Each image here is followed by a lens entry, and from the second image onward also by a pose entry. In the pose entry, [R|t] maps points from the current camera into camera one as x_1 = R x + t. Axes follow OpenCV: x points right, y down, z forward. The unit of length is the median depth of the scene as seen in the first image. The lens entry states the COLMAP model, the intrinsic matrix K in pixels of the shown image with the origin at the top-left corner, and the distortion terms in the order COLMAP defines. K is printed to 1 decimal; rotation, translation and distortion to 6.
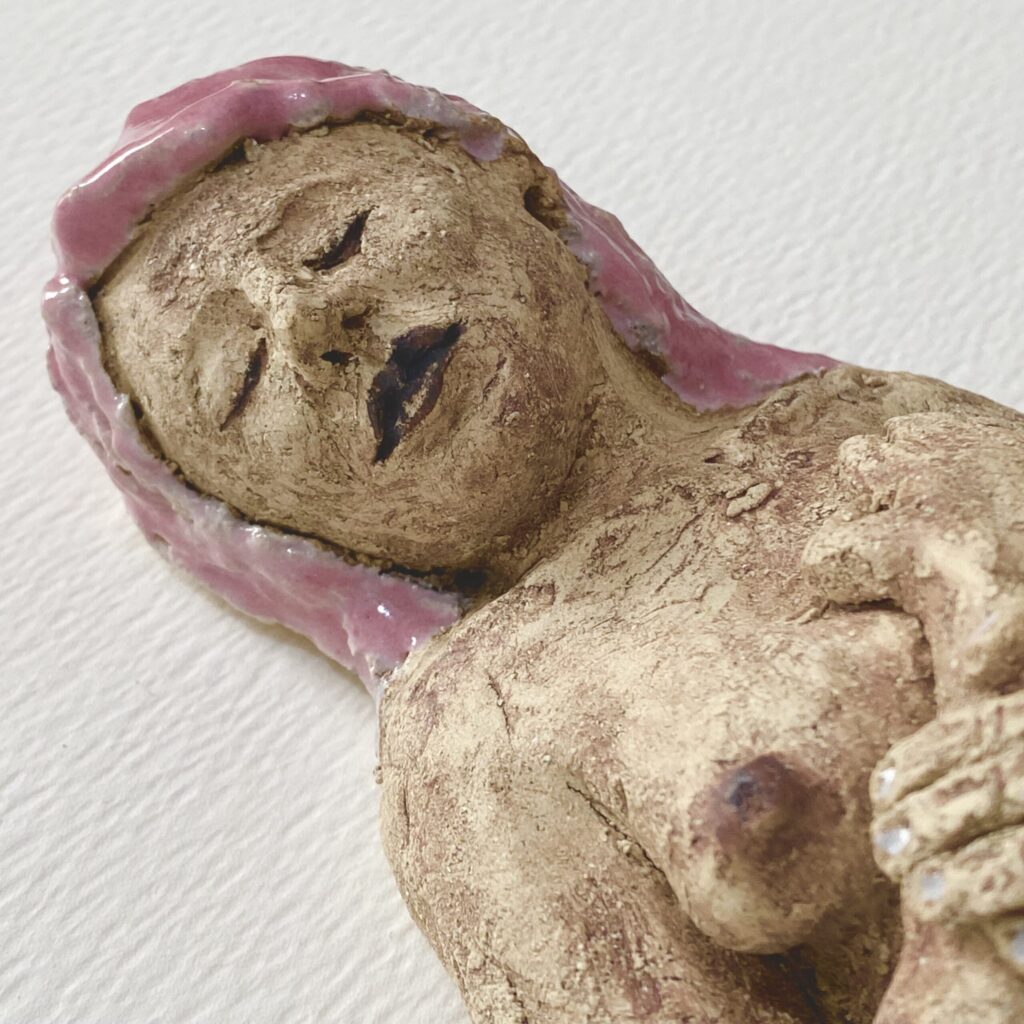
lens RADIAL K [[2066.4, 0, 510.8], [0, 2066.4, 468.0], [0, 0, 1]] dist [0.139679, -0.165272]
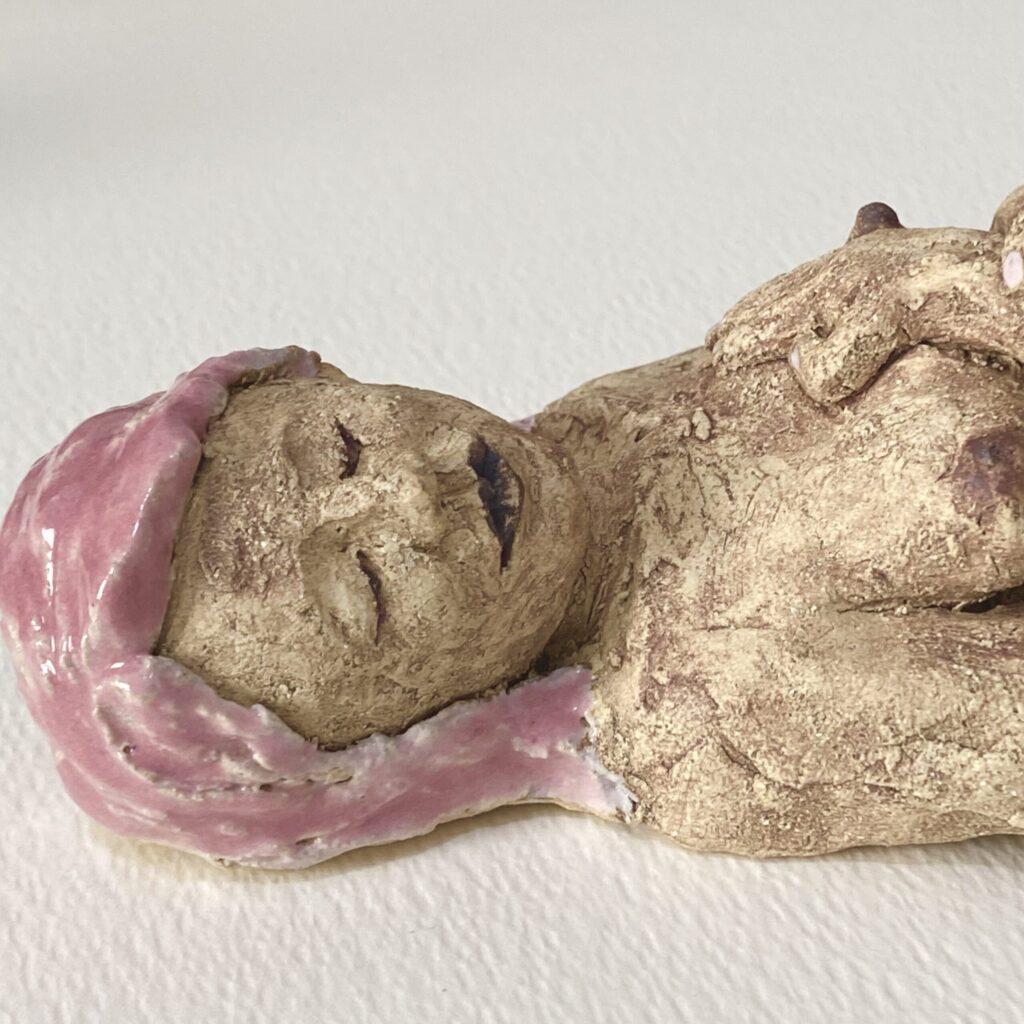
lens RADIAL K [[2305.9, 0, 678.4], [0, 2305.9, 498.8], [0, 0, 1]] dist [0.108264, -0.180646]
pose [[0.519697, -0.514514, 0.682049, -0.883291], [0.660425, 0.748383, 0.061335, -0.047301], [-0.541991, 0.418566, 0.728730, -0.008367]]
